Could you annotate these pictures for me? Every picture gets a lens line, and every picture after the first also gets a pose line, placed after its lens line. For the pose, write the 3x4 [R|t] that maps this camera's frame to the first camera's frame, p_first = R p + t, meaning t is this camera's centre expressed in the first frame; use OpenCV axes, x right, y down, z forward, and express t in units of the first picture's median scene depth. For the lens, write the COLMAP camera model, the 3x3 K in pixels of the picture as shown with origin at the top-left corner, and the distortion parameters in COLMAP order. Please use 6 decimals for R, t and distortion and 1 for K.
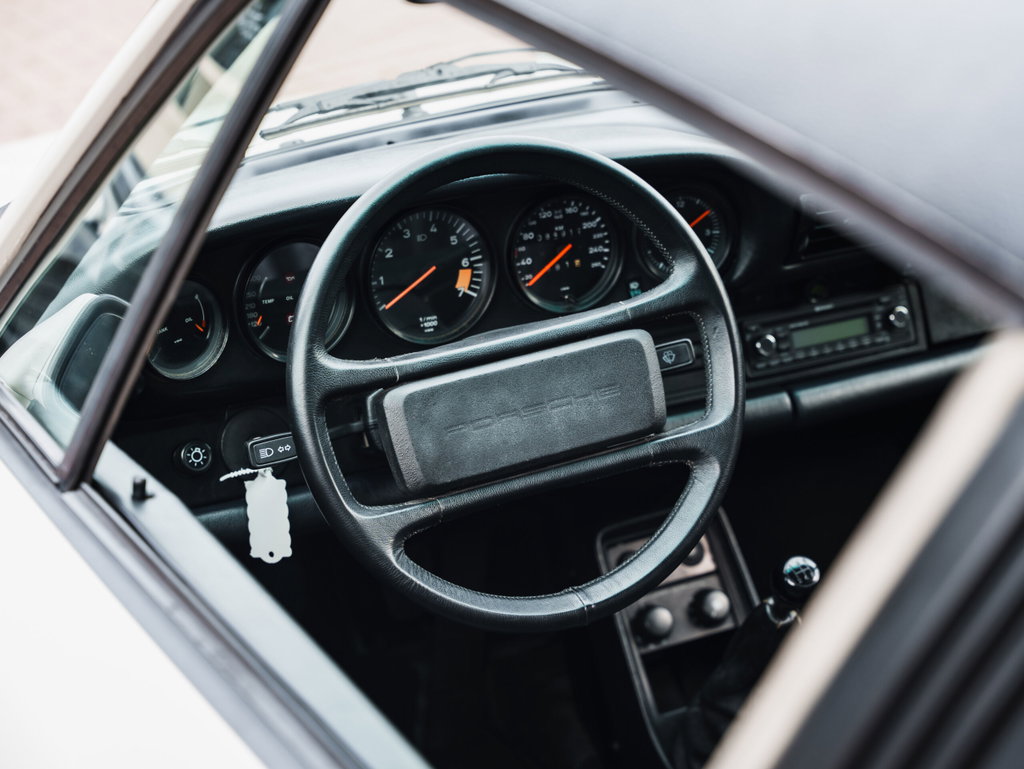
lens RADIAL K [[2227.5, 0, 512.0], [0, 2227.5, 384.5], [0, 0, 1]] dist [0.033115, 0.099547]
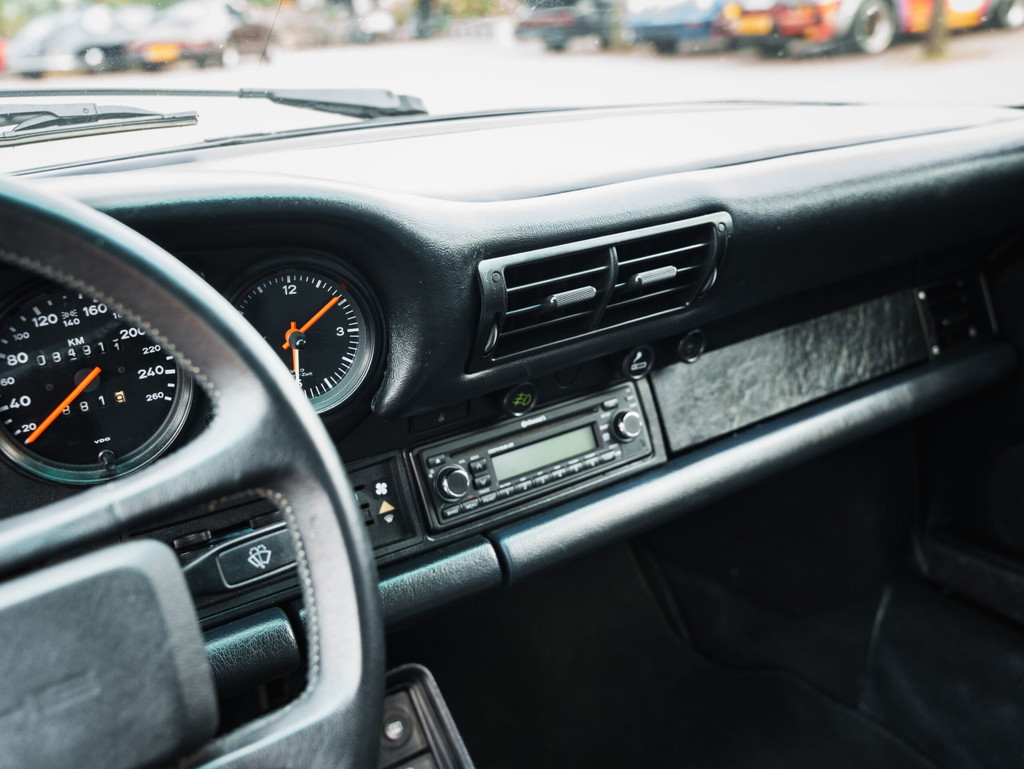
lens RADIAL K [[1117.8, 0, 512.0], [0, 1117.8, 384.5], [0, 0, 1]] dist [-0.004203, -0.005647]
pose [[0.991969, -0.071806, 0.104126, 0.103232], [0.074164, 0.997066, -0.018943, -0.043926], [-0.102461, 0.026513, 0.994384, 0.683601]]
